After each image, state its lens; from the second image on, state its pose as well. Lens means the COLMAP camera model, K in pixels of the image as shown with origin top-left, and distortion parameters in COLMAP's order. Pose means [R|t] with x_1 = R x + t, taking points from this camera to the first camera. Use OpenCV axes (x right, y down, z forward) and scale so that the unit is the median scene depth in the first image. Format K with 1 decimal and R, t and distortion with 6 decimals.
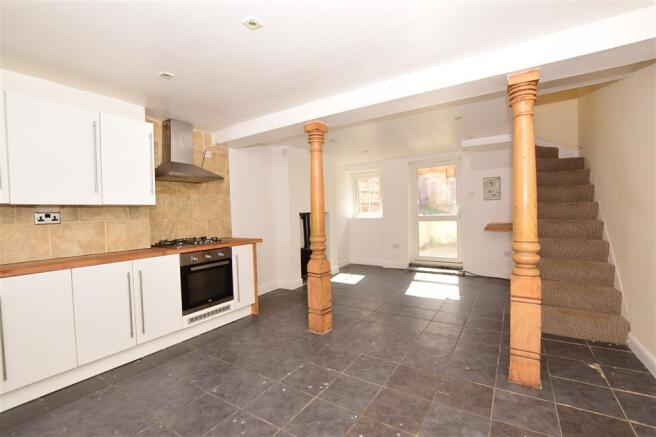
lens RADIAL K [[293.1, 0, 331.2], [0, 293.1, 219.9], [0, 0, 1]] dist [-0.032145, 0.003896]
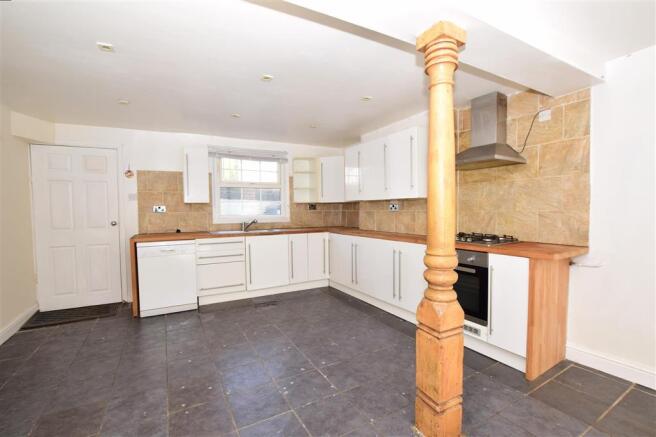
lens RADIAL K [[293.1, 0, 330.5], [0, 293.1, 217.6], [0, 0, 1]] dist [-0.032145, 0.003896]
pose [[-0.462911, 0.055964, -0.884637, 0.571752], [-0.002010, 0.997936, 0.064183, -0.047539], [0.886403, 0.031489, -0.461843, 1.239400]]
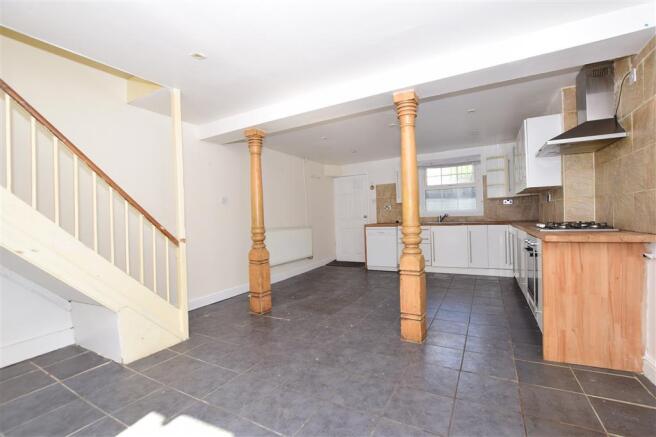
lens RADIAL K [[293.1, 0, 330.3], [0, 293.1, 217.2], [0, 0, 1]] dist [-0.032145, 0.003896]
pose [[-0.996433, 0.056391, -0.062780, 0.277032], [0.054756, 0.998122, 0.027478, -0.008078], [0.064211, 0.023942, -0.997649, 2.134317]]
